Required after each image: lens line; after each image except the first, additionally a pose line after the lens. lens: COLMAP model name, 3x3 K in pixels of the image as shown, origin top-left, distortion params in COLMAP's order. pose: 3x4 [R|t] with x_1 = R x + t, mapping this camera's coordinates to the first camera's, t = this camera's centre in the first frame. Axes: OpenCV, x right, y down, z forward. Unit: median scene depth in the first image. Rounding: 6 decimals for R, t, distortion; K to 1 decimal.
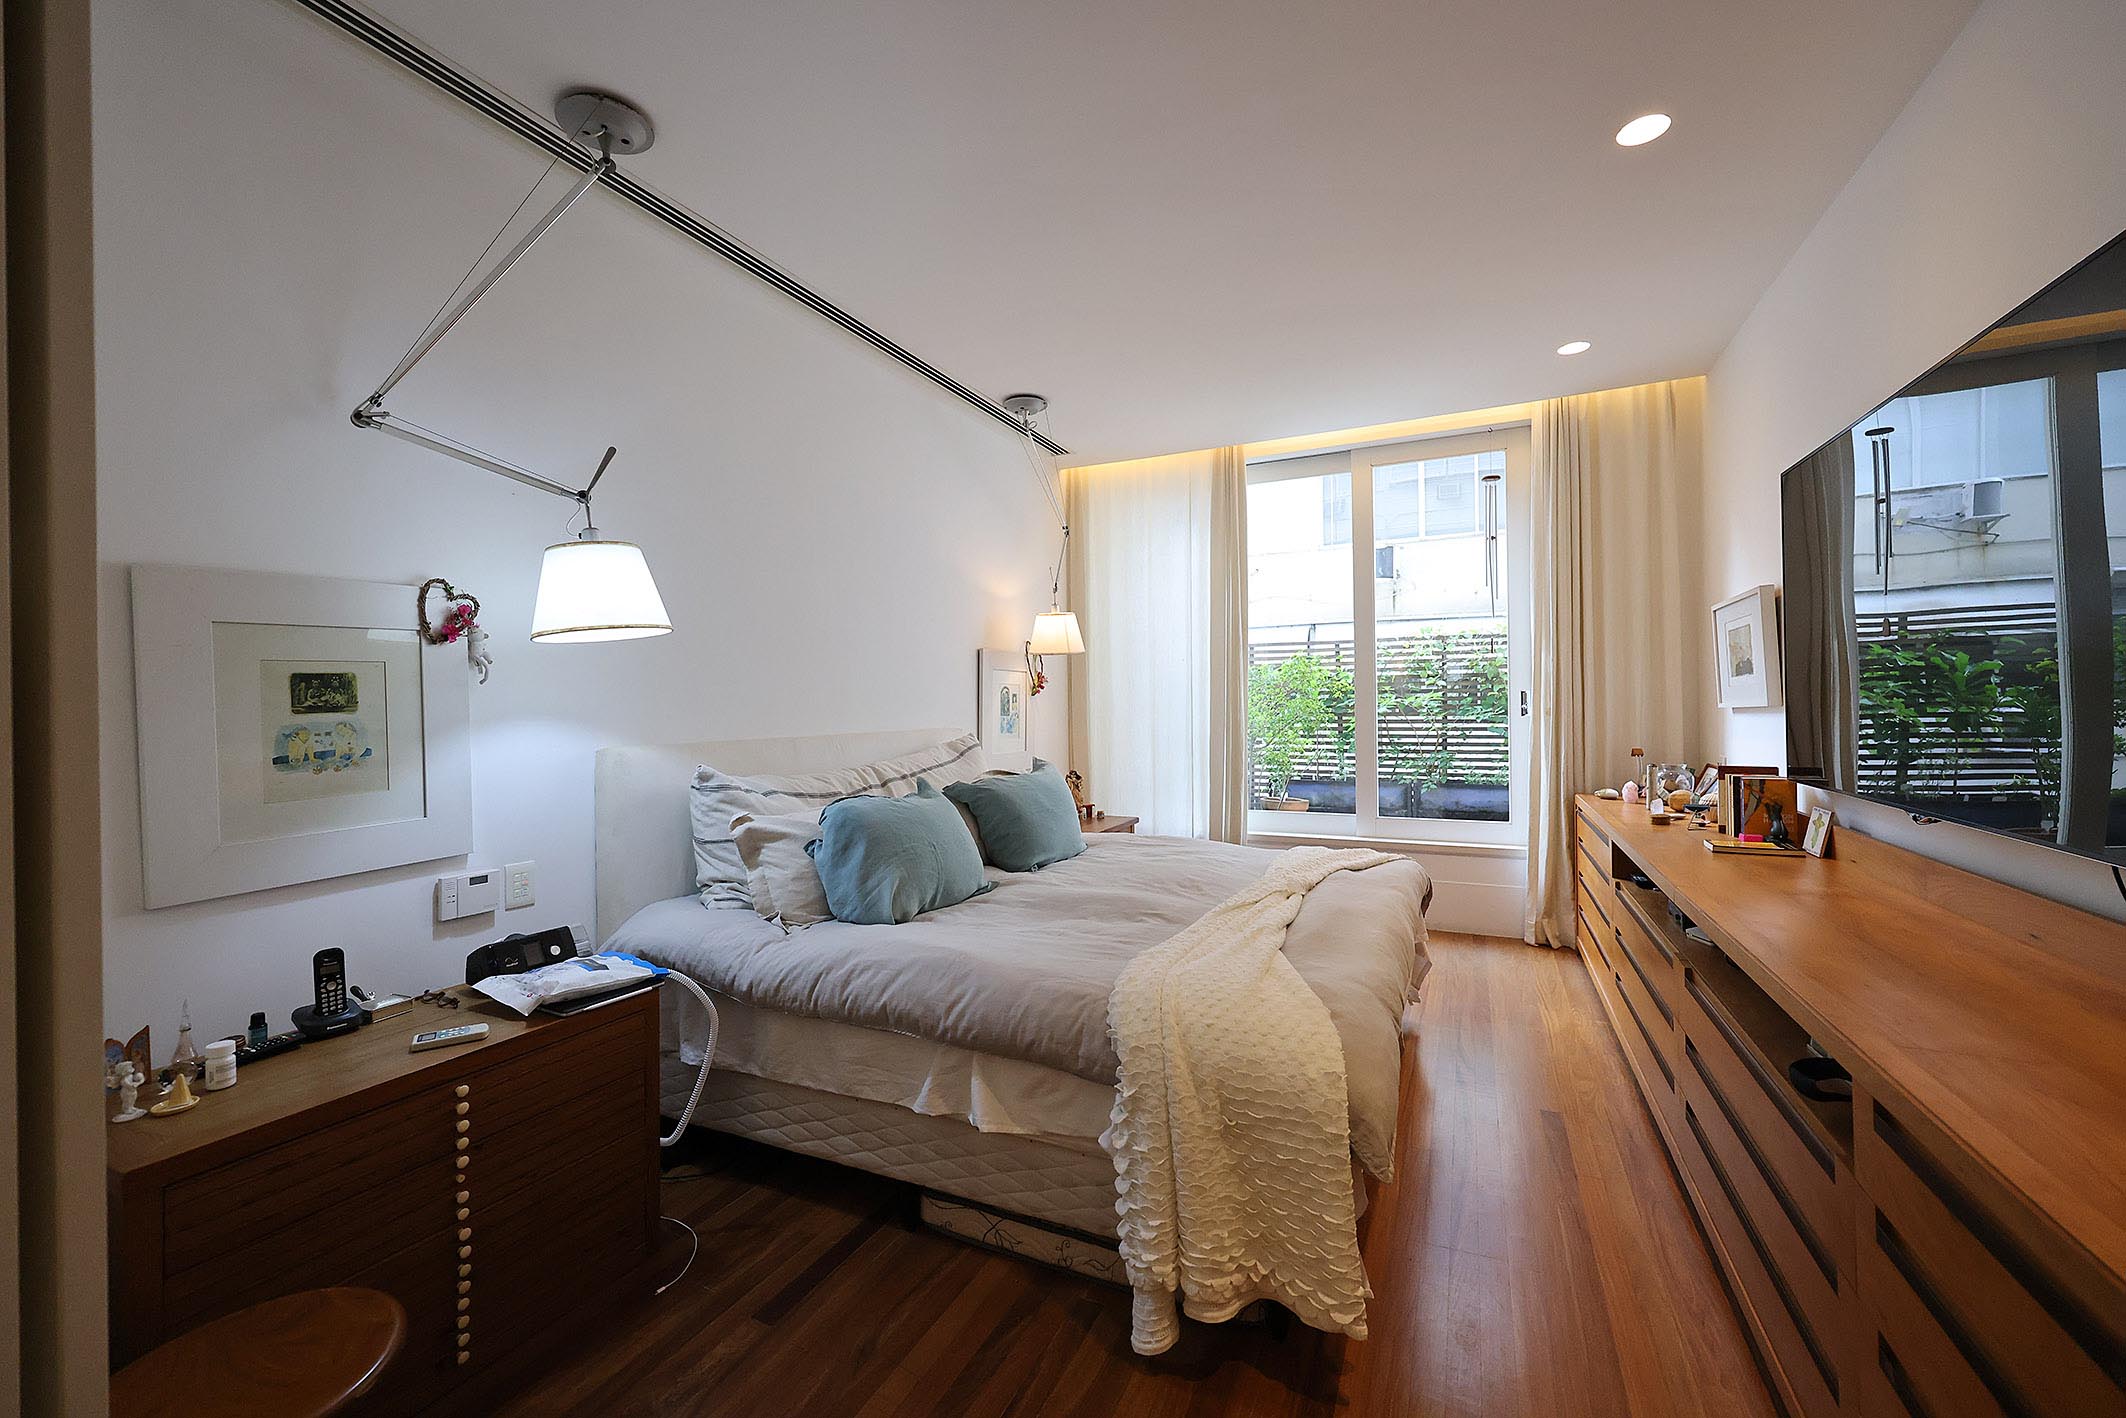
lens RADIAL K [[849.1, 0, 1065.0], [0, 849.1, 707.4], [0, 0, 1]] dist [0.000827, -0.000167]
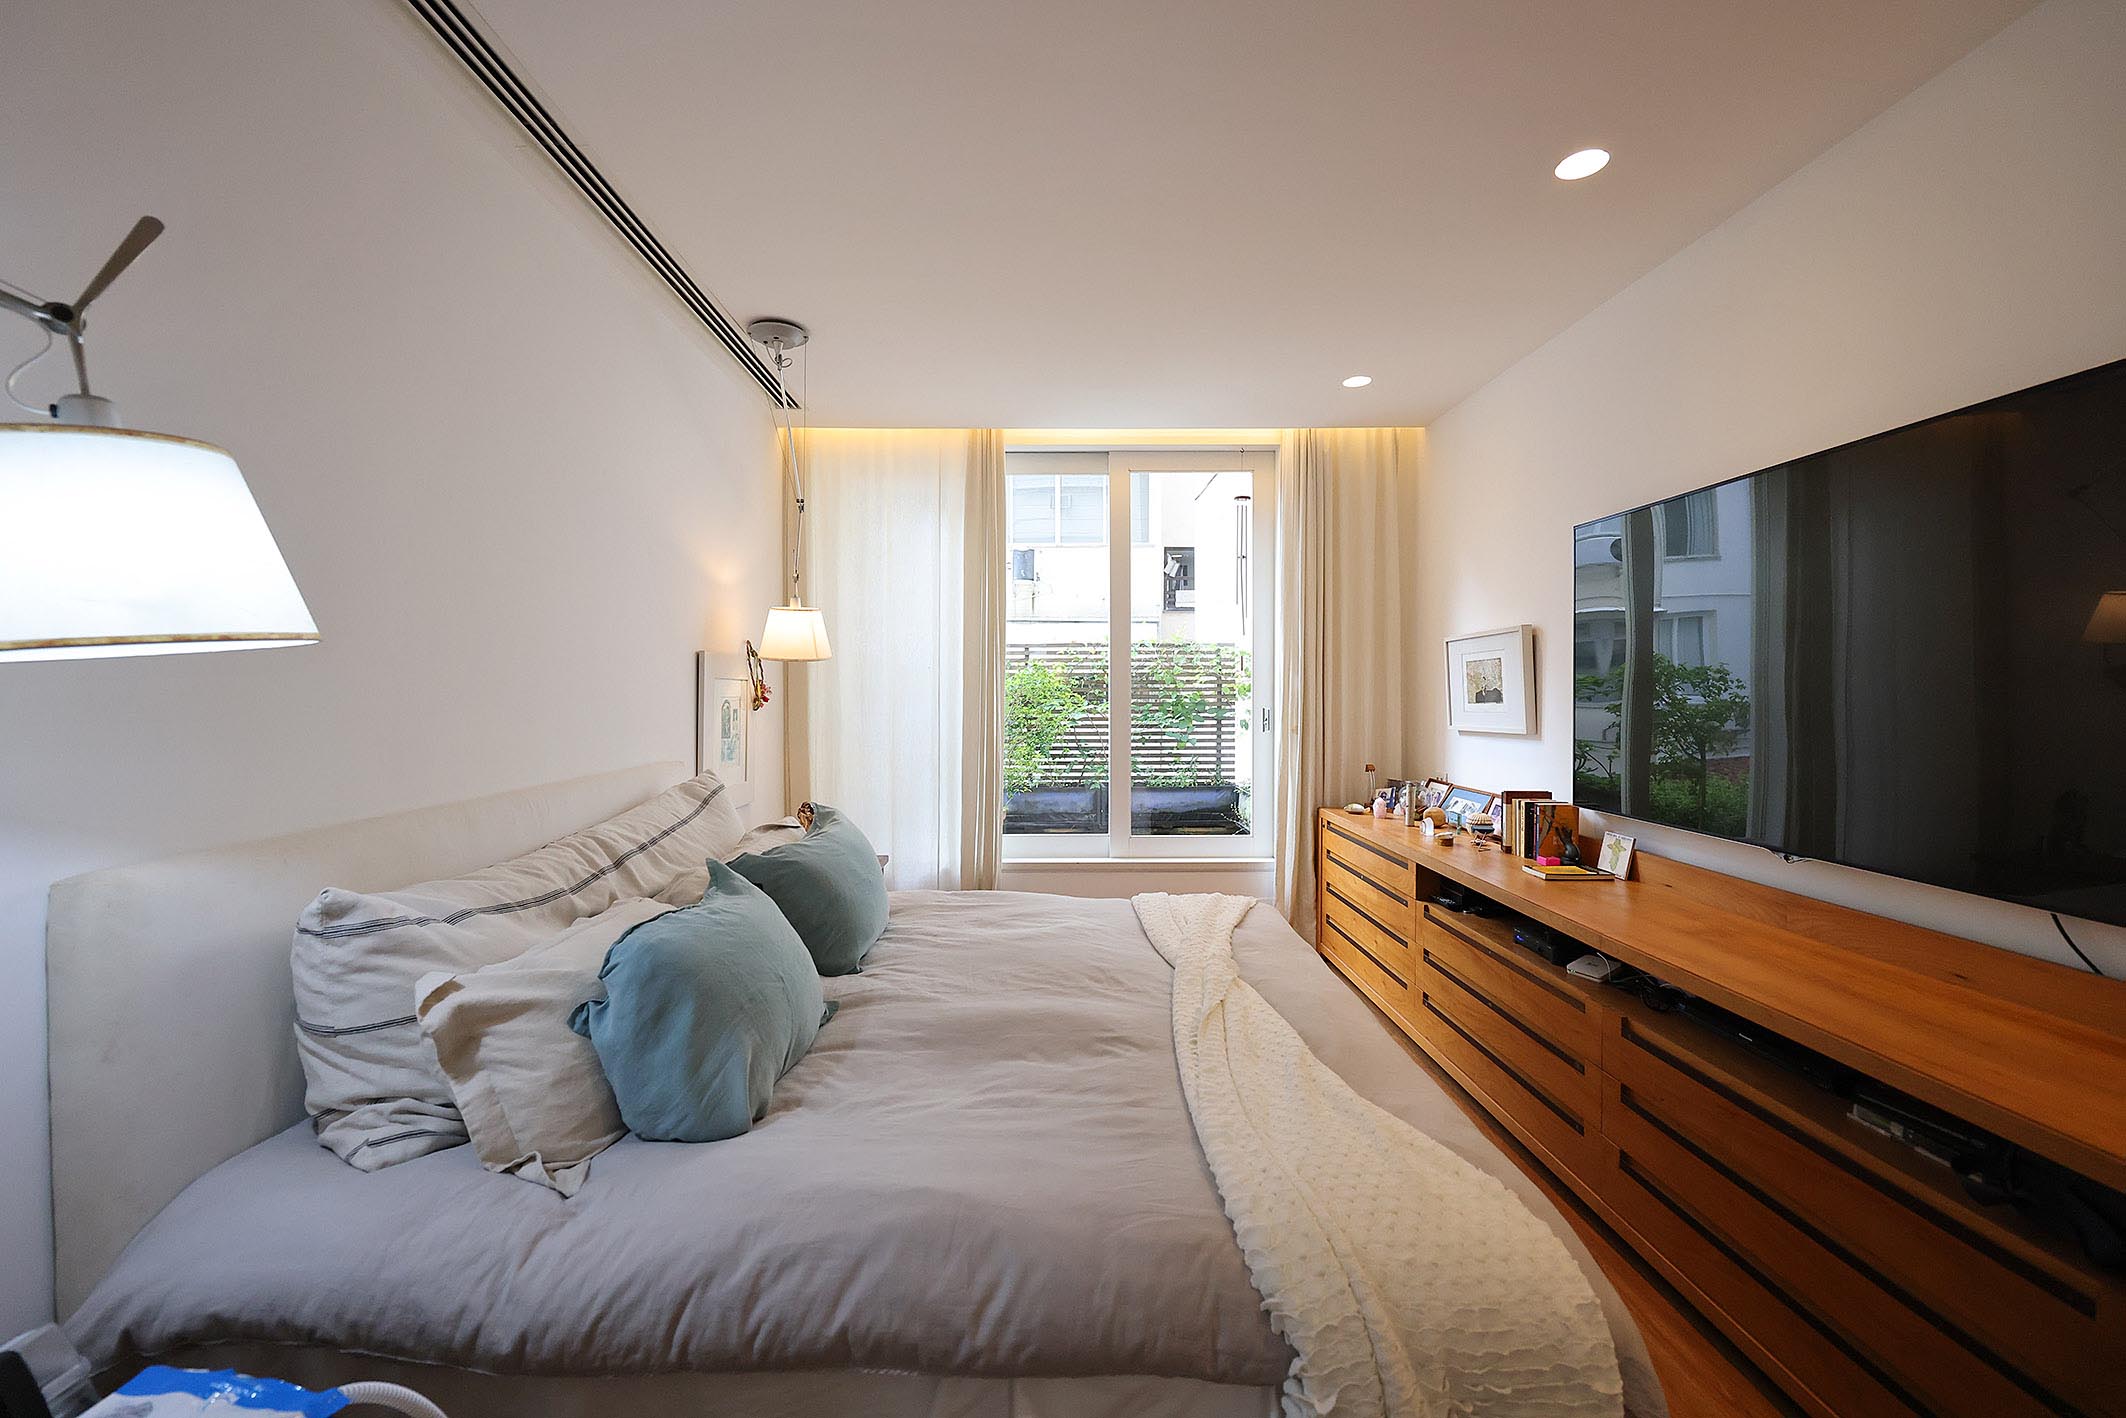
lens RADIAL K [[849.1, 0, 1062.1], [0, 849.1, 707.9], [0, 0, 1]] dist [0.000827, -0.000167]
pose [[0.898314, 0.002231, 0.439349, -0.213680], [-0.007838, 0.999909, 0.010947, -0.044889], [-0.439285, -0.013278, 0.898250, 0.281362]]
